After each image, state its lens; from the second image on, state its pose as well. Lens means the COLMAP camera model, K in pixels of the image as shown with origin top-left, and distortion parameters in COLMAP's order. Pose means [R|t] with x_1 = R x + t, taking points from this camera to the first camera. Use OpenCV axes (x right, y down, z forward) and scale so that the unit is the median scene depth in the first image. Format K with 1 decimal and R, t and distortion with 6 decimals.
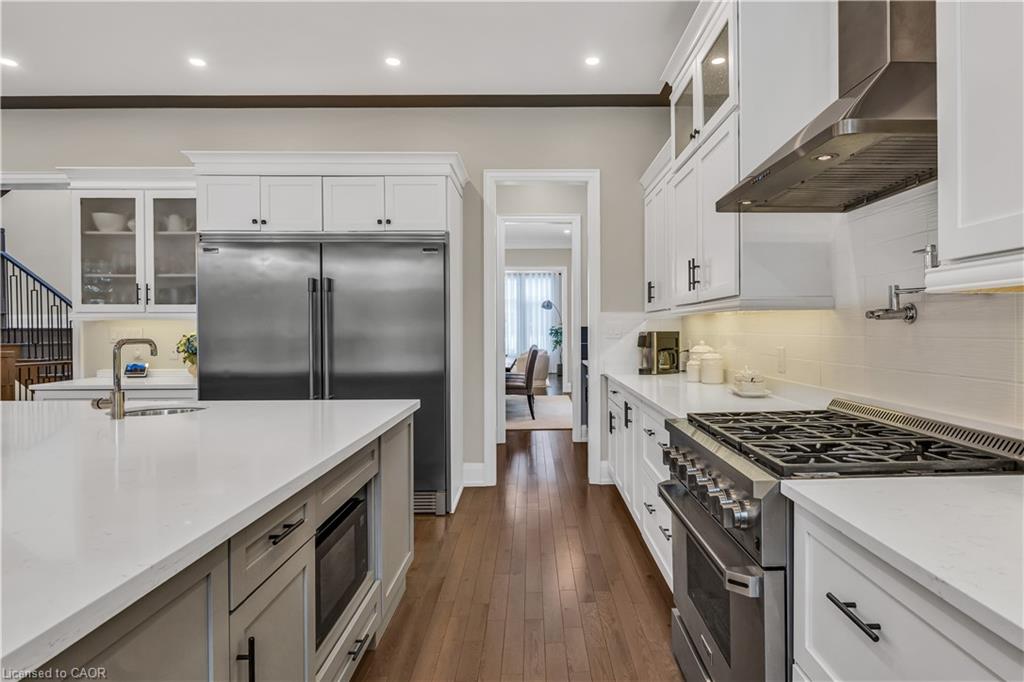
lens RADIAL K [[562.7, 0, 540.3], [0, 562.7, 335.6], [0, 0, 1]] dist [-0.005652, 0.000159]
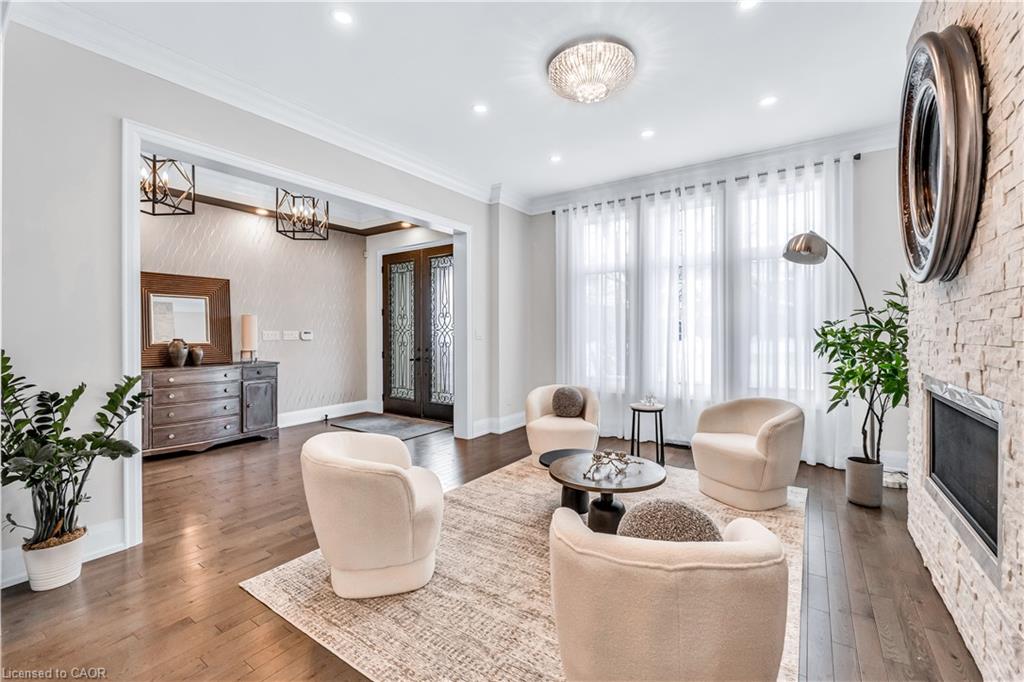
lens RADIAL K [[425.0, 0, 531.8], [0, 425.0, 335.1], [0, 0, 1]] dist [-0.010943, 0.000222]
pose [[0.828478, 0.005228, -0.559997, 0.069606], [-0.006578, 0.999978, -0.000396, -0.032329], [0.559983, 0.004012, 0.828495, 2.957961]]
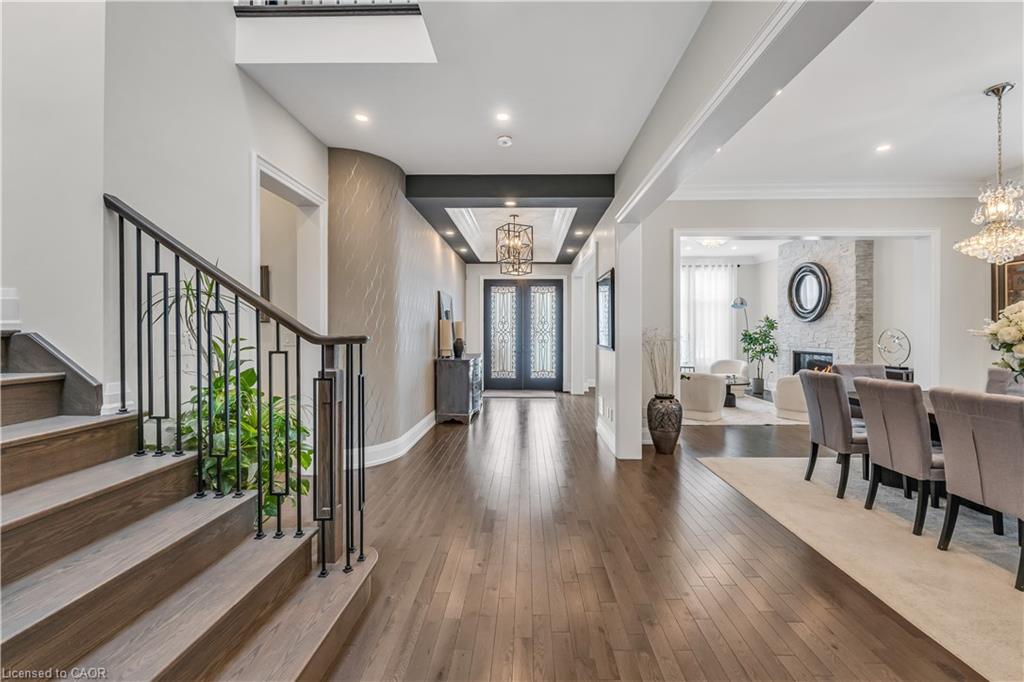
lens RADIAL K [[425.0, 0, 531.8], [0, 425.0, 335.1], [0, 0, 1]] dist [-0.010943, 0.000222]
pose [[0.999869, 0.002756, -0.015952, -1.077237], [-0.002830, 0.999985, -0.004599, -0.020943], [0.015940, 0.004643, 0.999862, 1.603035]]
